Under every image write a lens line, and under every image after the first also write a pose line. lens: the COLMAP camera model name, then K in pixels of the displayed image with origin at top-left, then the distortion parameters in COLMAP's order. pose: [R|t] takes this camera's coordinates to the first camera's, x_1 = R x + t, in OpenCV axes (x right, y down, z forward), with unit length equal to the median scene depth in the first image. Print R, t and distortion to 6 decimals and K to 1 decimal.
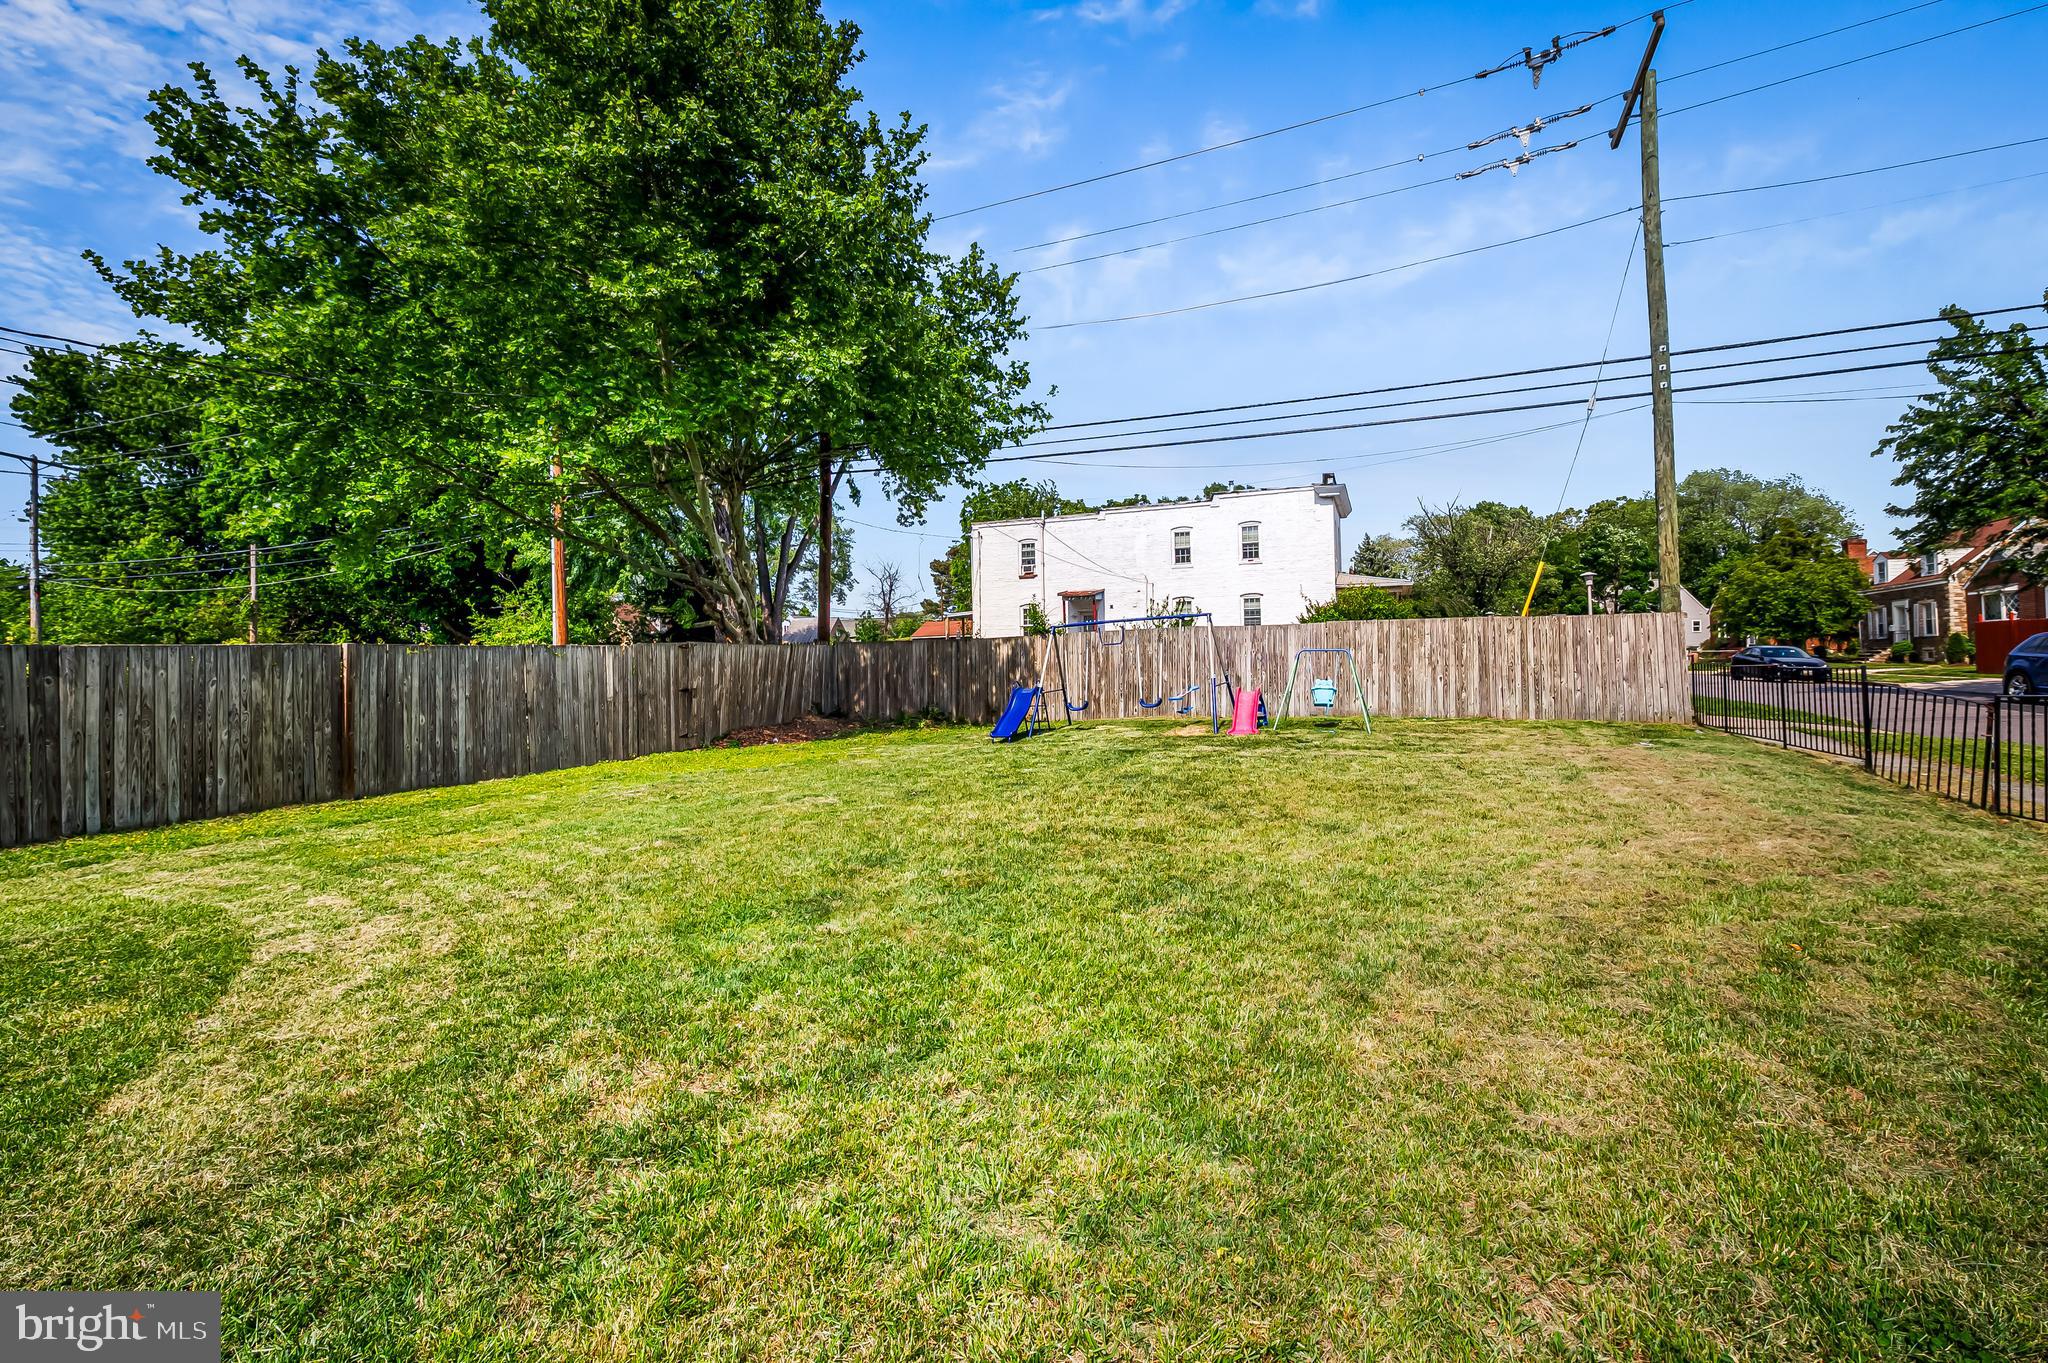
lens RADIAL K [[854.2, 0, 1054.9], [0, 854.2, 648.0], [0, 0, 1]] dist [-0.008502, -0.000823]
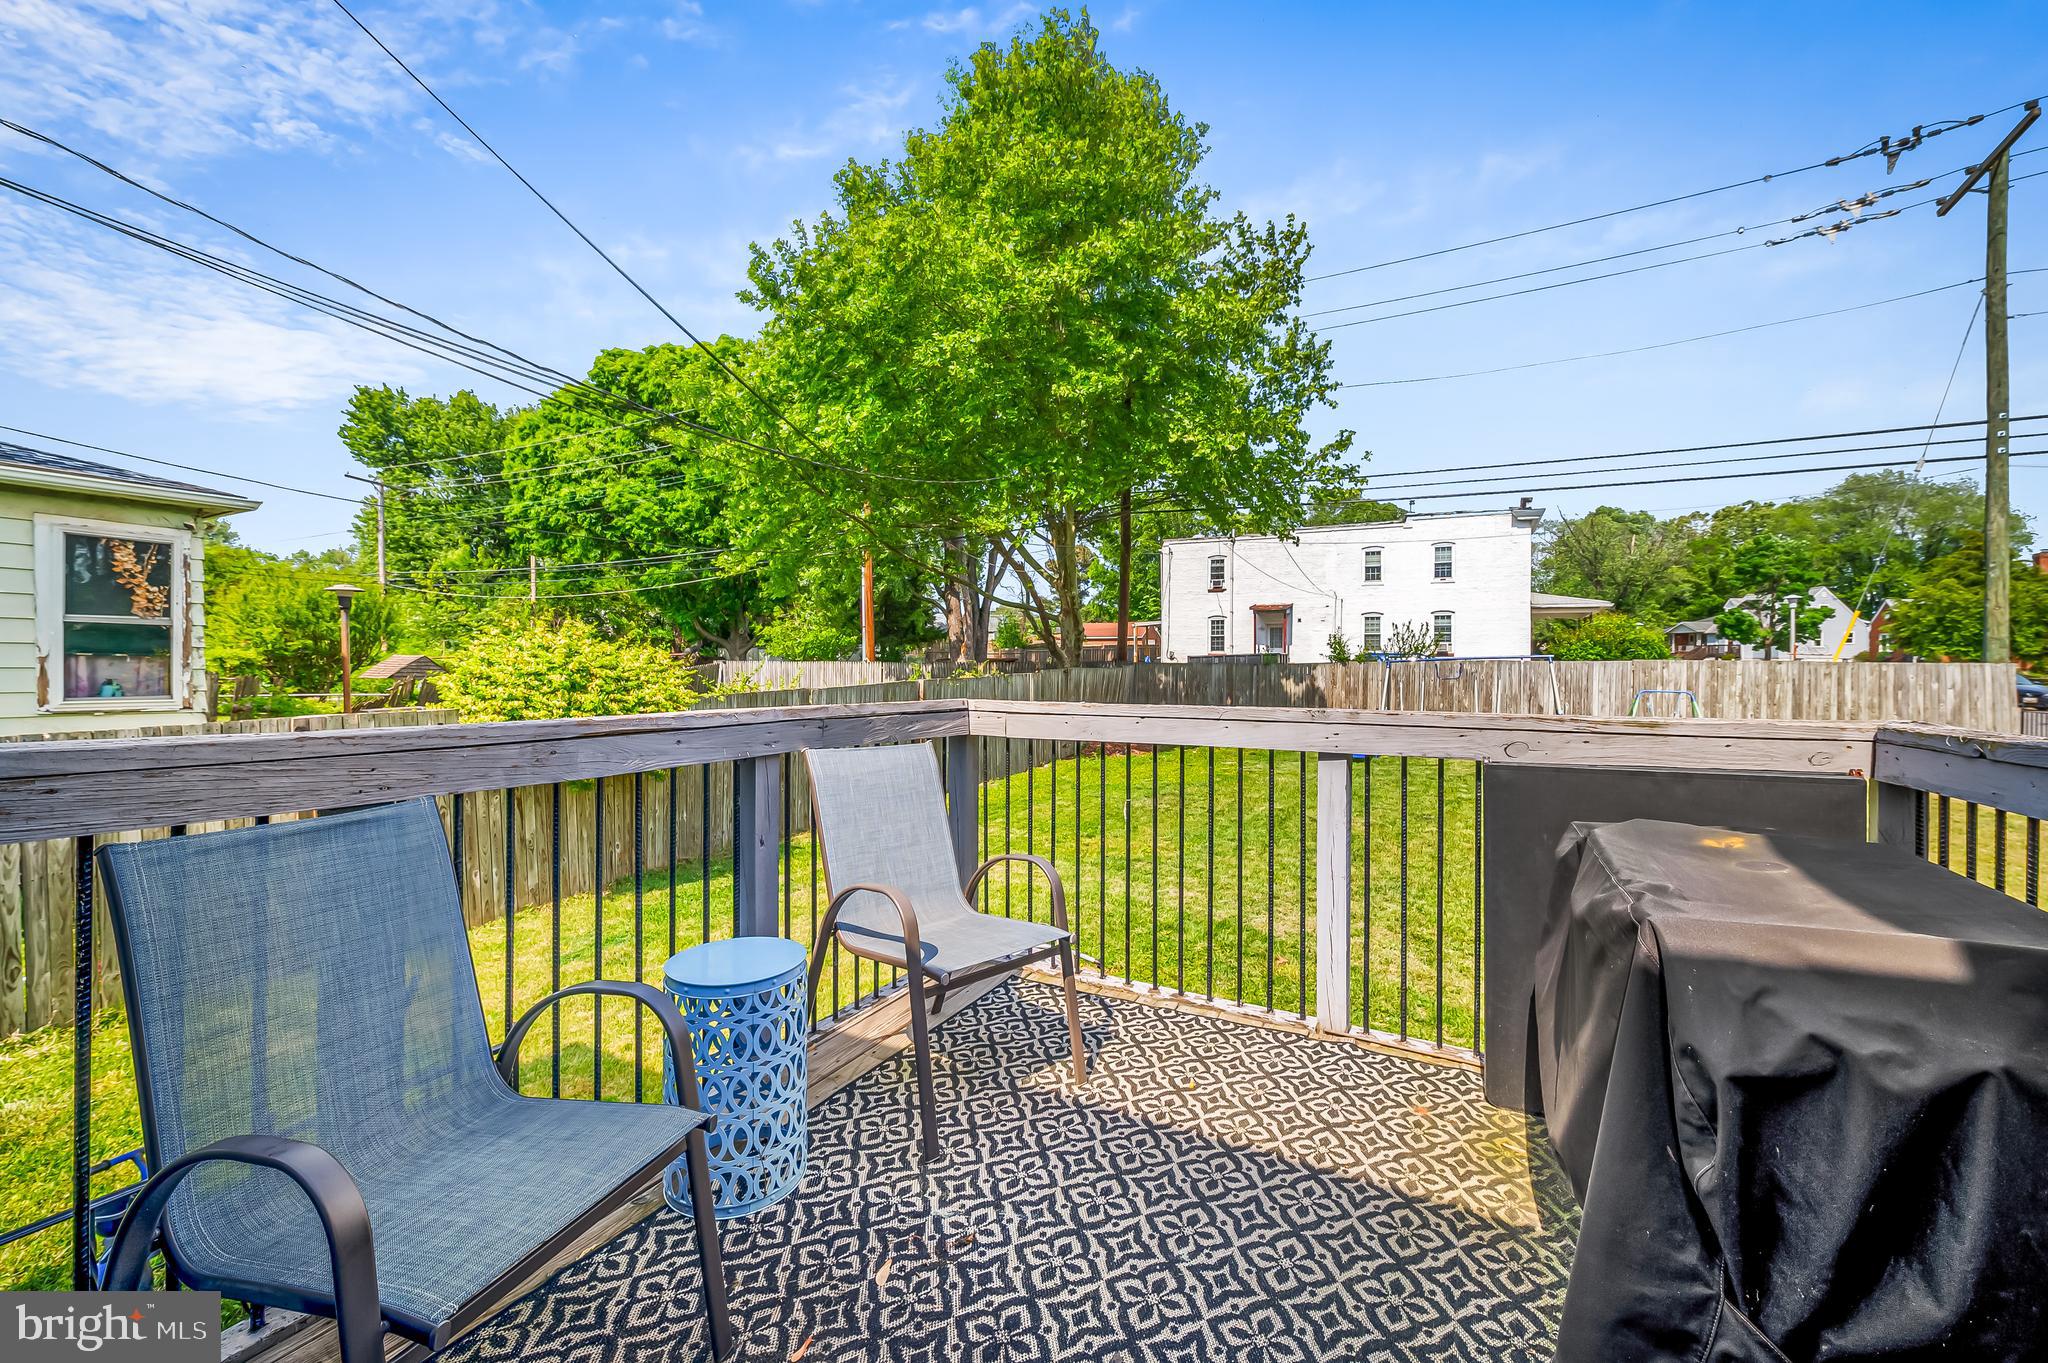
lens RADIAL K [[818.6, 0, 1033.1], [0, 818.6, 667.5], [0, 0, 1]] dist [-0.008901, 0.000226]
pose [[0.993408, 0.021794, -0.112544, -0.305498], [-0.017818, 0.999185, 0.036215, -0.040774], [0.113241, -0.033971, 0.992987, -0.129775]]
